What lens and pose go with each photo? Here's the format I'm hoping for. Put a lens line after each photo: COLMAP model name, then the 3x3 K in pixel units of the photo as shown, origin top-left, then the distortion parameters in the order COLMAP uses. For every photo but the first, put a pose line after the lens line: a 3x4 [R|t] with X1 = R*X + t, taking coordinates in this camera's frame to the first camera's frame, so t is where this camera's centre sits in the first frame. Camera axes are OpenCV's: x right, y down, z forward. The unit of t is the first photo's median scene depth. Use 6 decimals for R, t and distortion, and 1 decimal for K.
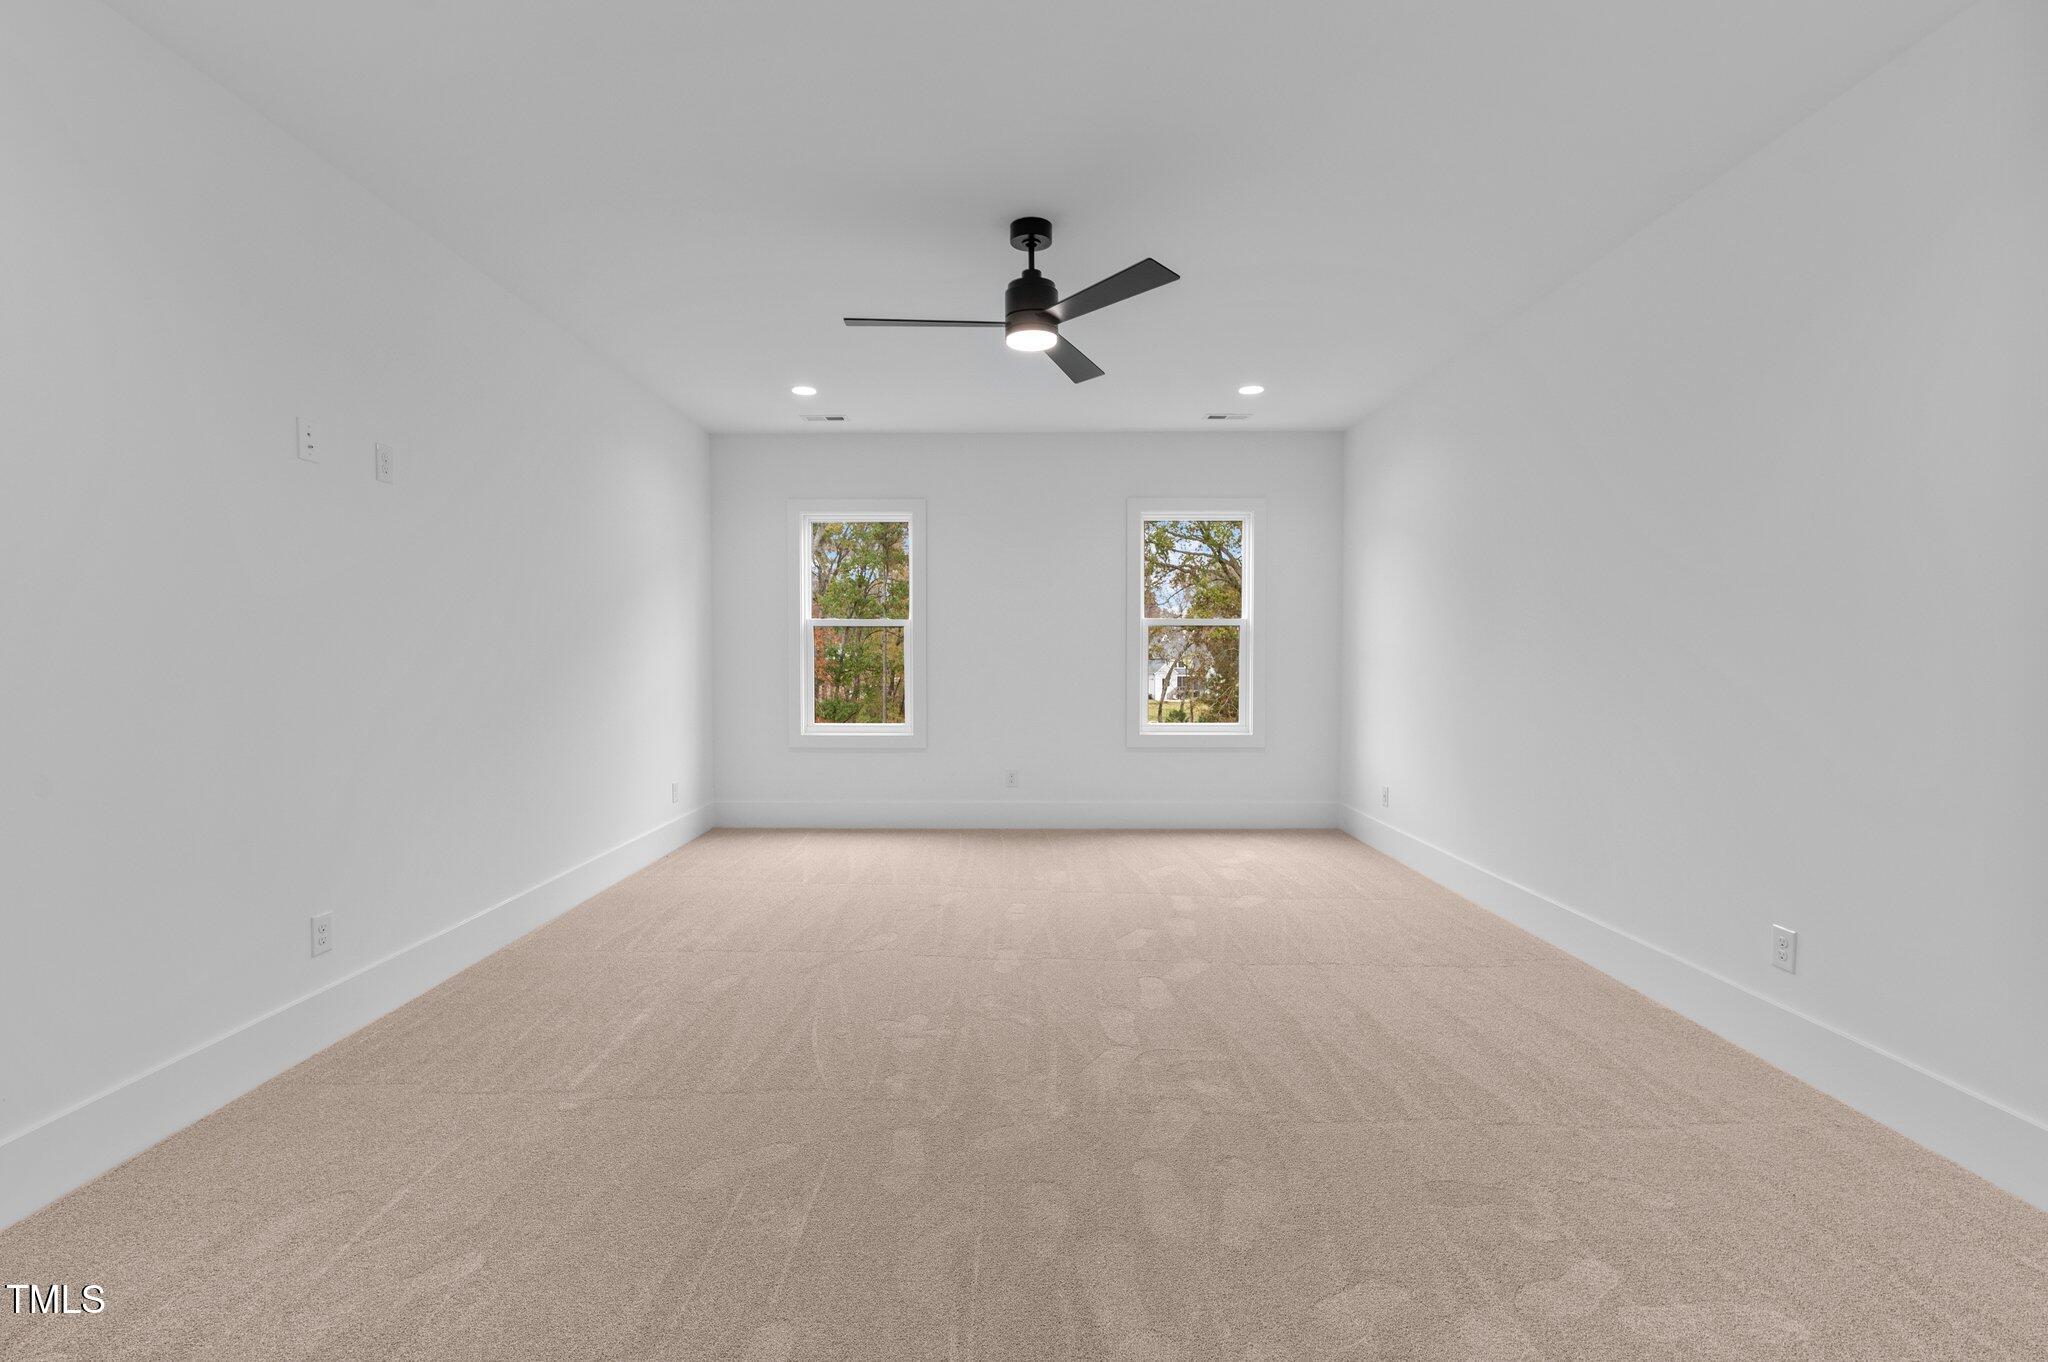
lens RADIAL K [[895.1, 0, 959.9], [0, 895.1, 680.7], [0, 0, 1]] dist [-0.005344, -0.001447]
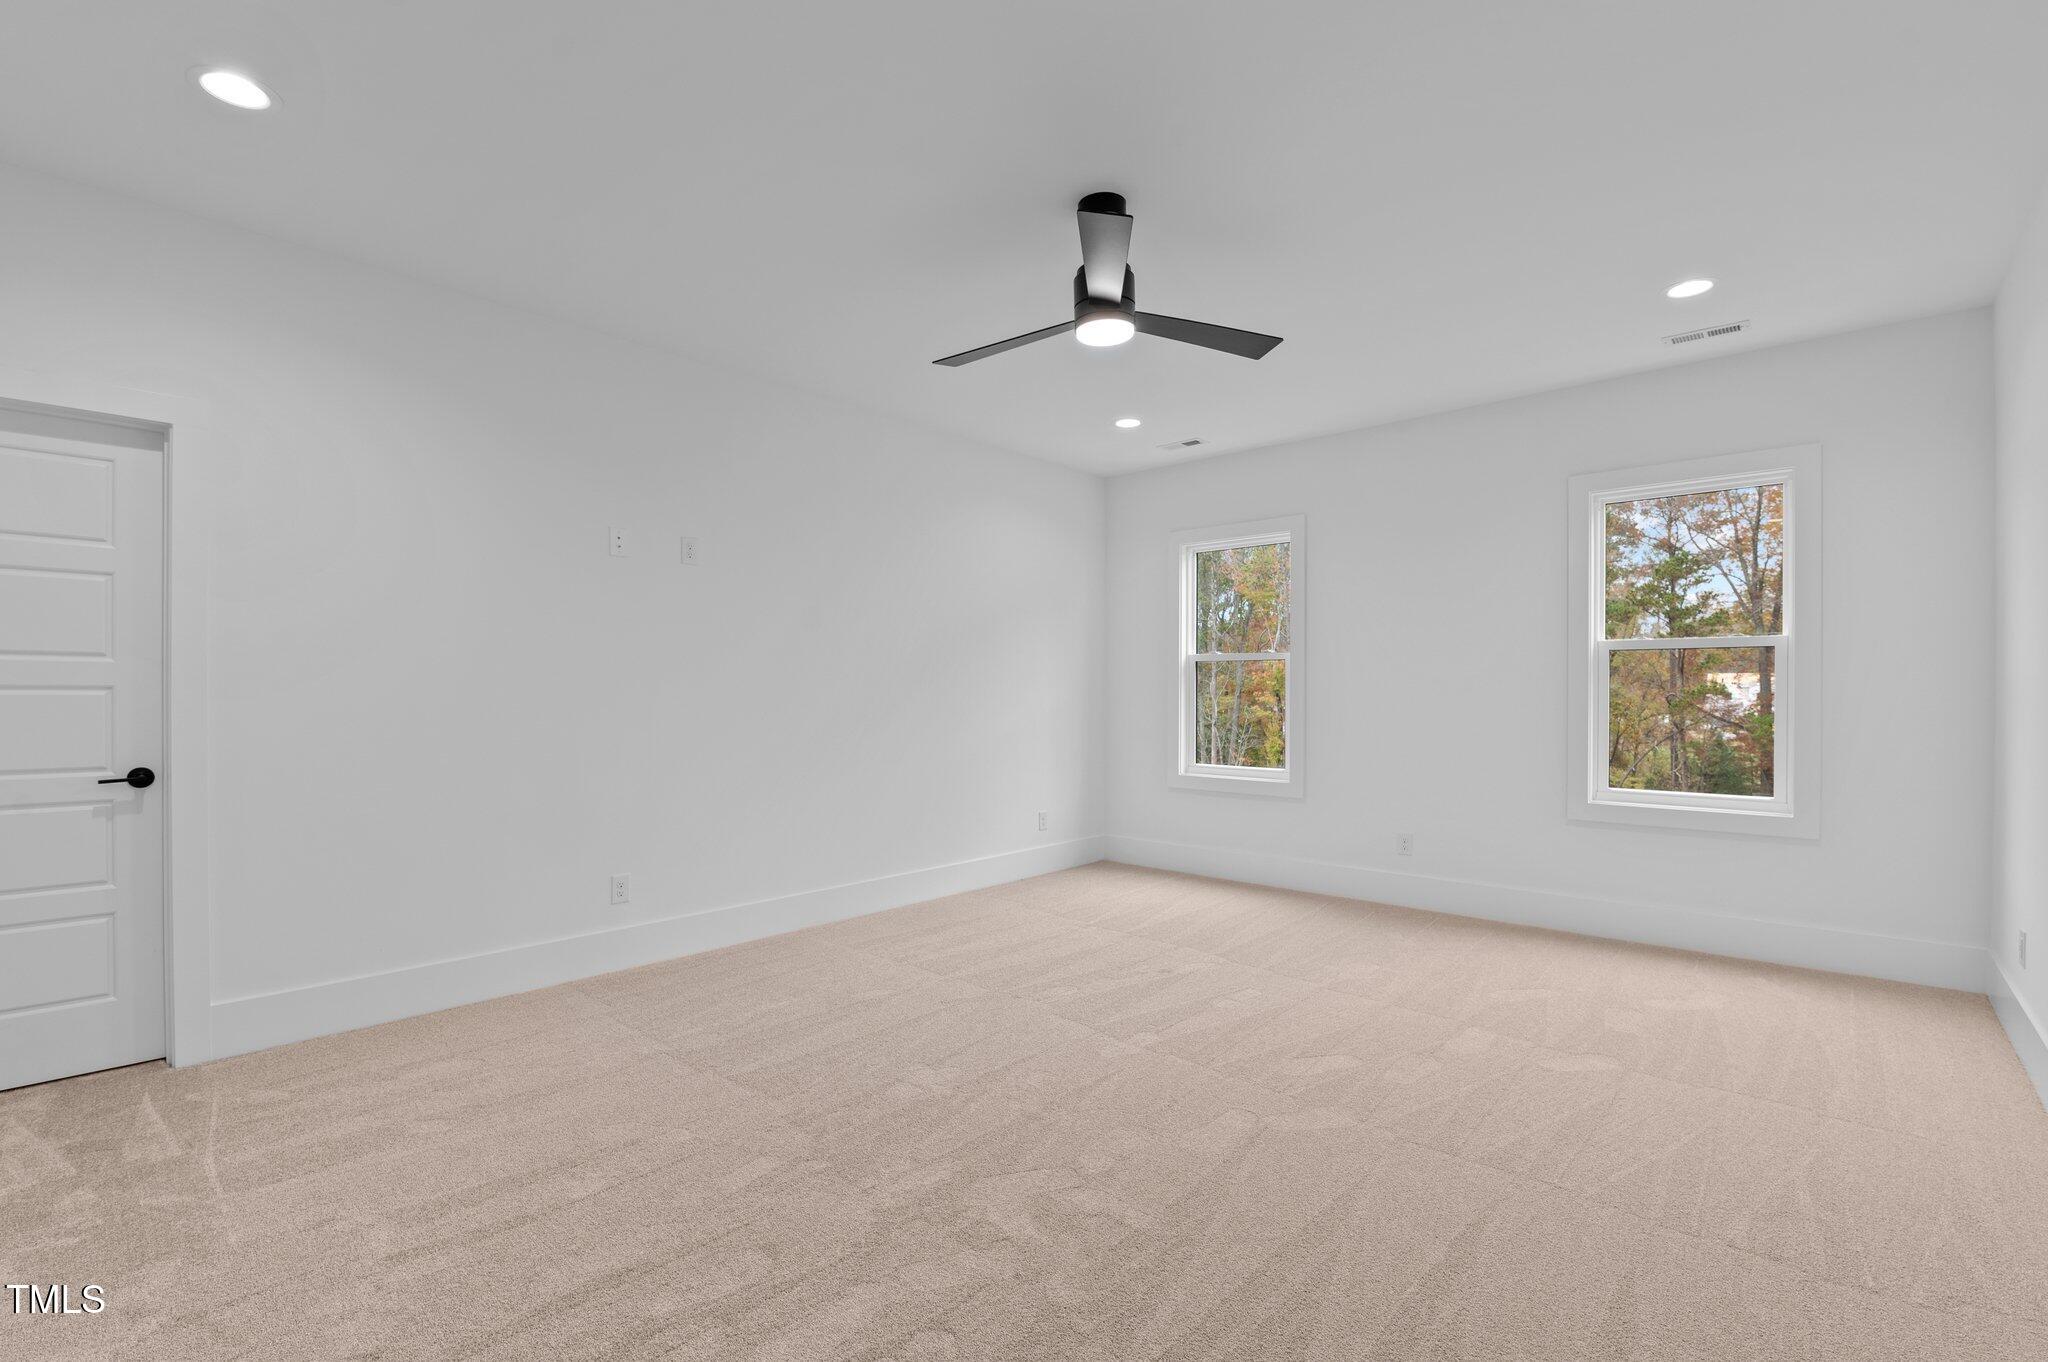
lens RADIAL K [[895.1, 0, 1021.1], [0, 895.1, 686.6], [0, 0, 1]] dist [-0.005344, -0.001447]
pose [[0.750915, -0.004537, -0.660384, 0.369362], [-0.019216, 0.999403, -0.028716, -0.003640], [0.660120, 0.034253, 0.750379, 0.184957]]
